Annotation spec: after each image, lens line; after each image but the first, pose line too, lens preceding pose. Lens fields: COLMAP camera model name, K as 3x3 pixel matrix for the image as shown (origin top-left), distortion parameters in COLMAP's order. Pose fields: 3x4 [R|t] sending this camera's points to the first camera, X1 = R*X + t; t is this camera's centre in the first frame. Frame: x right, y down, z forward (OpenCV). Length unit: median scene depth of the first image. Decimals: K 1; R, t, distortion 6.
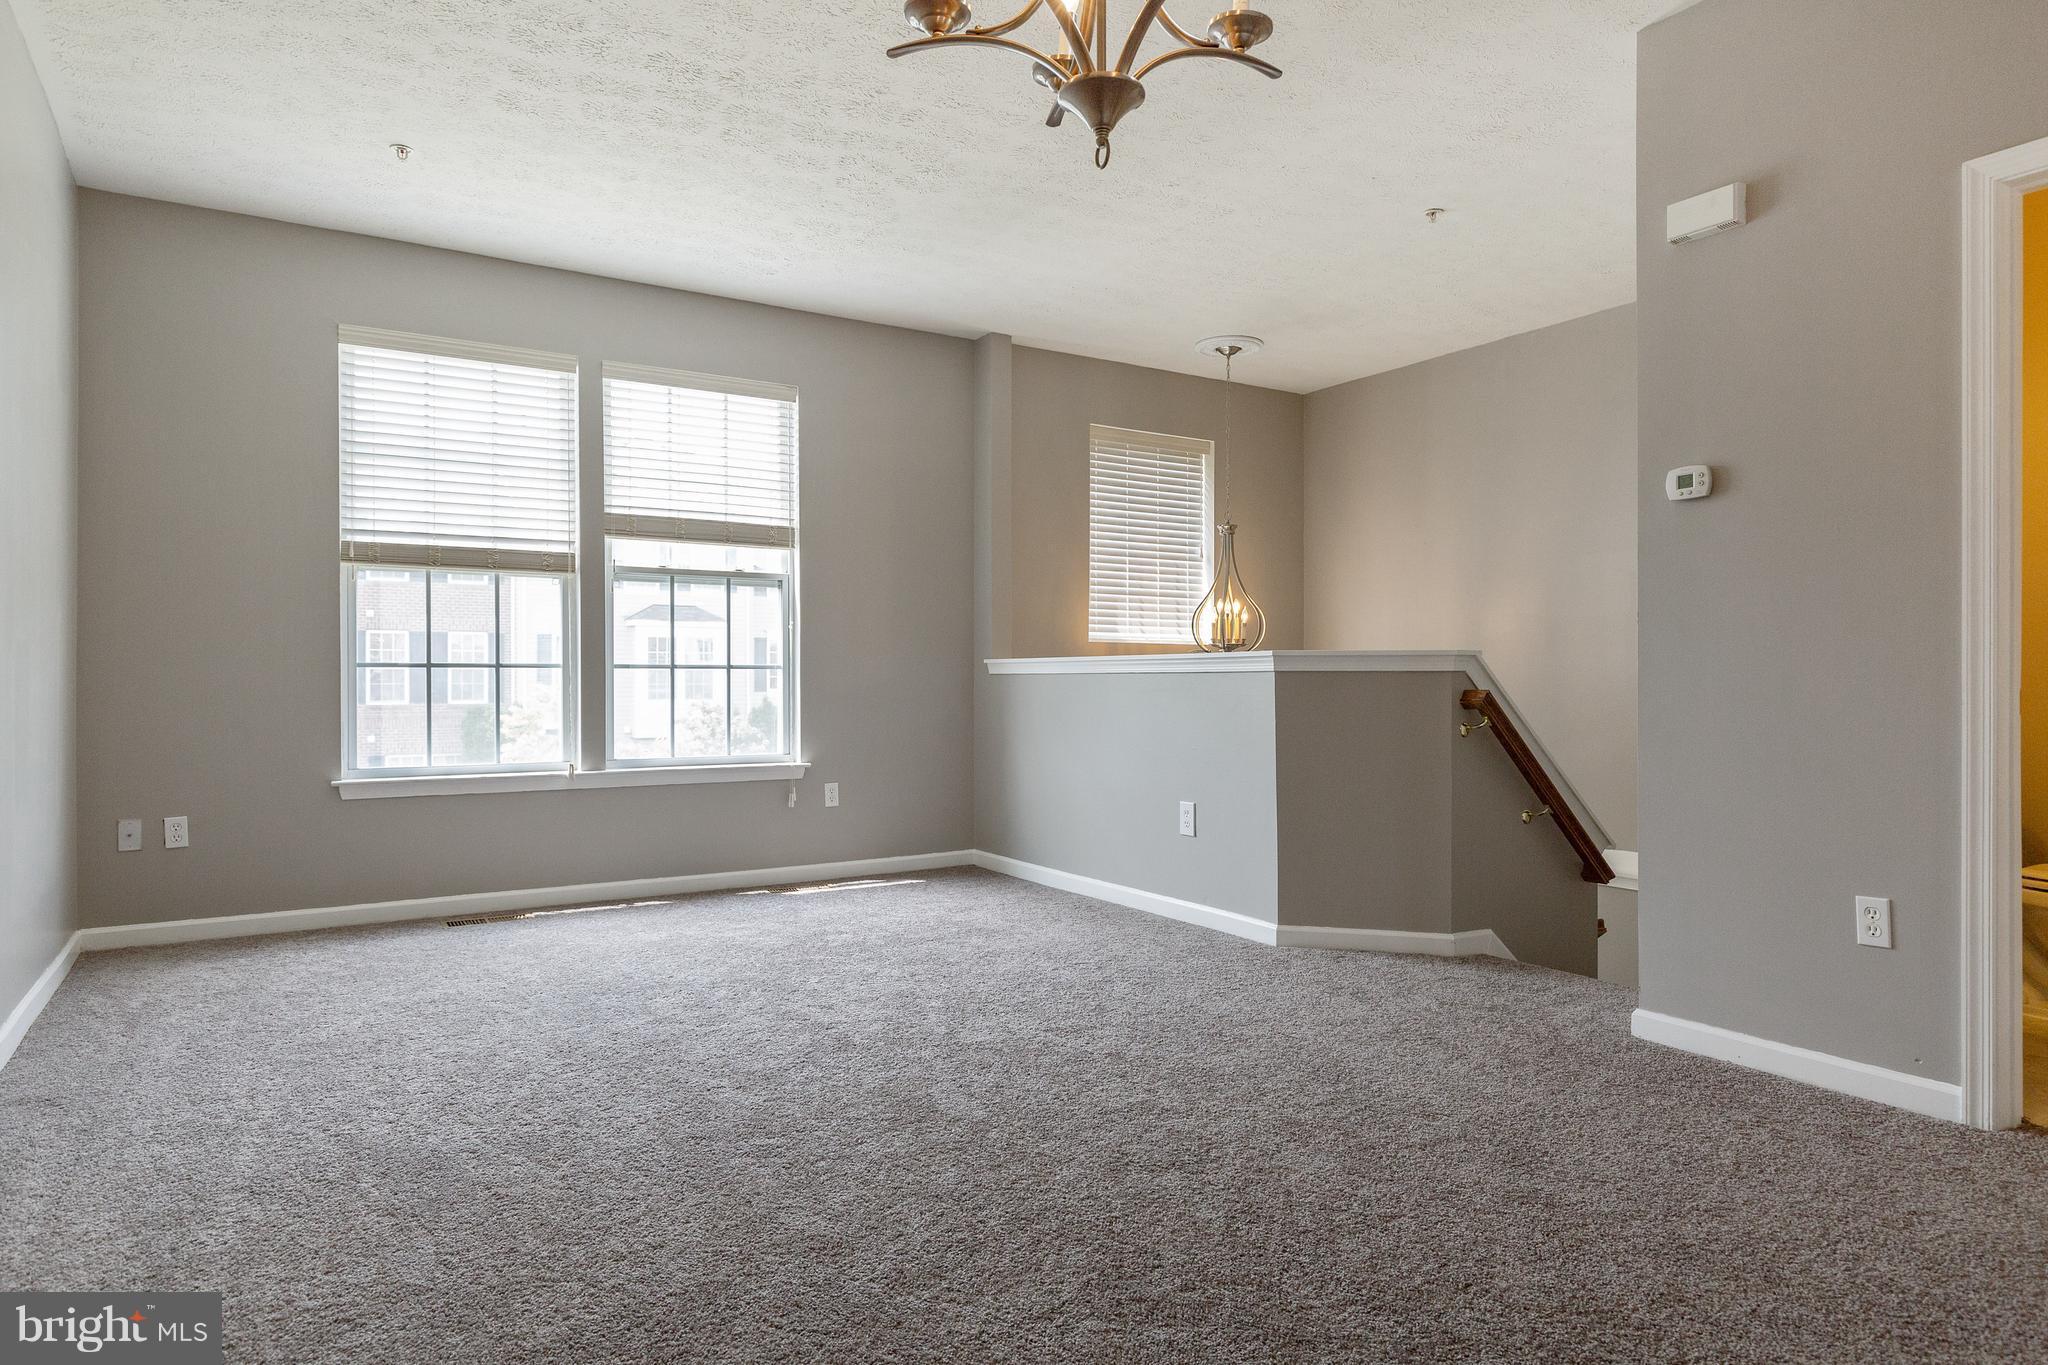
lens RADIAL K [[1202.6, 0, 1025.3], [0, 1202.6, 682.1], [0, 0, 1]] dist [0.025072, -0.002978]
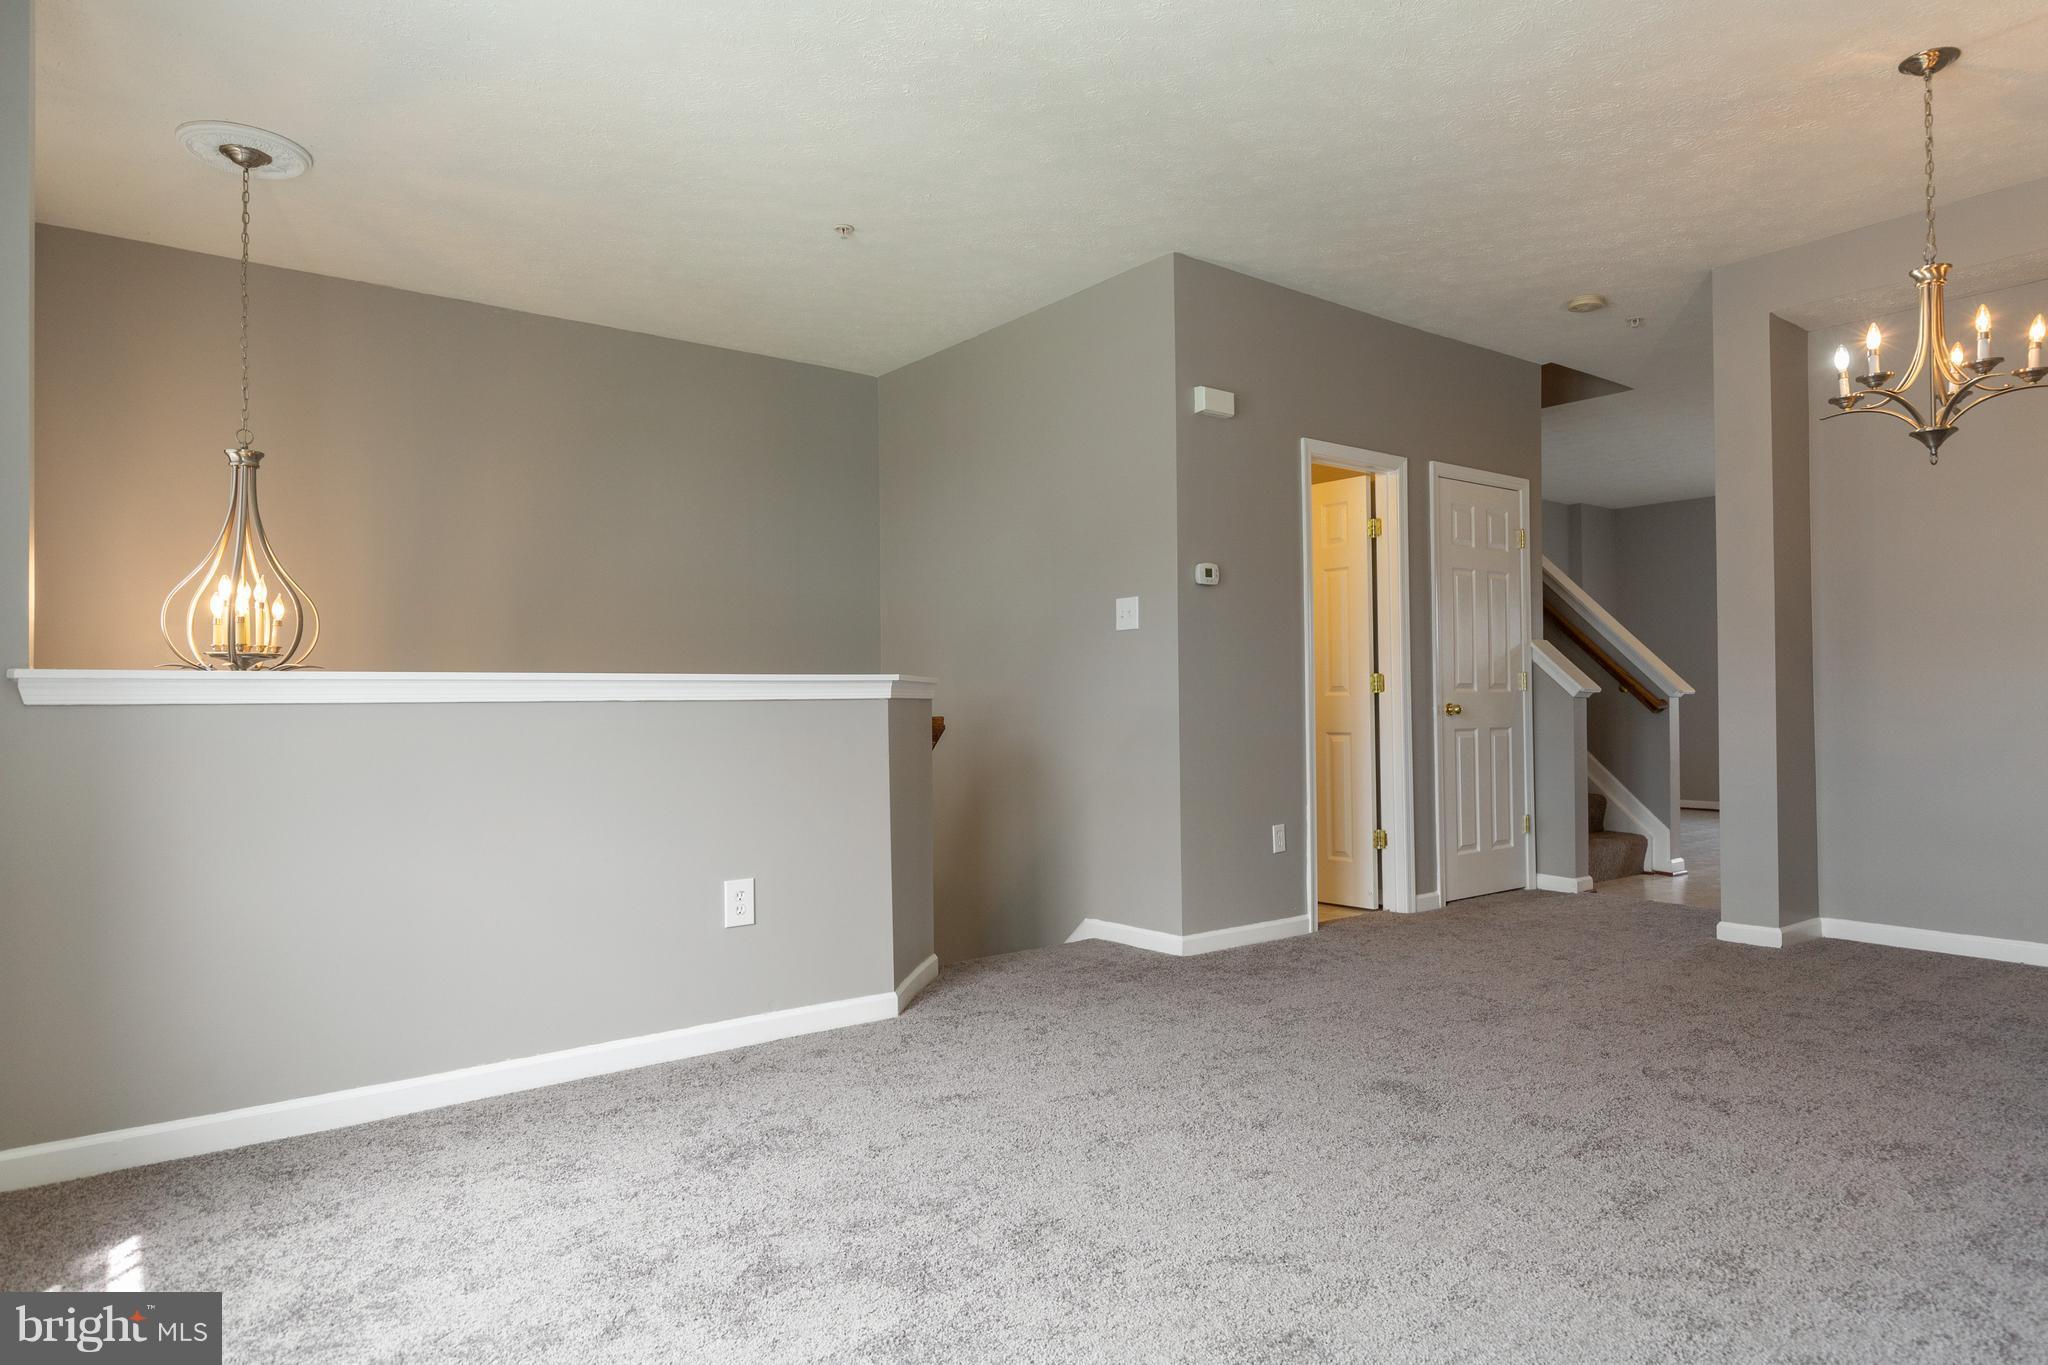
lens RADIAL K [[1221.8, 0, 1019.2], [0, 1221.8, 677.9], [0, 0, 1]] dist [0.025222, 0.000409]
pose [[-0.097556, 0.017495, 0.995076, -0.673516], [0.008373, 0.999825, -0.016757, -0.008370], [-0.995195, 0.006697, -0.097685, 0.991264]]
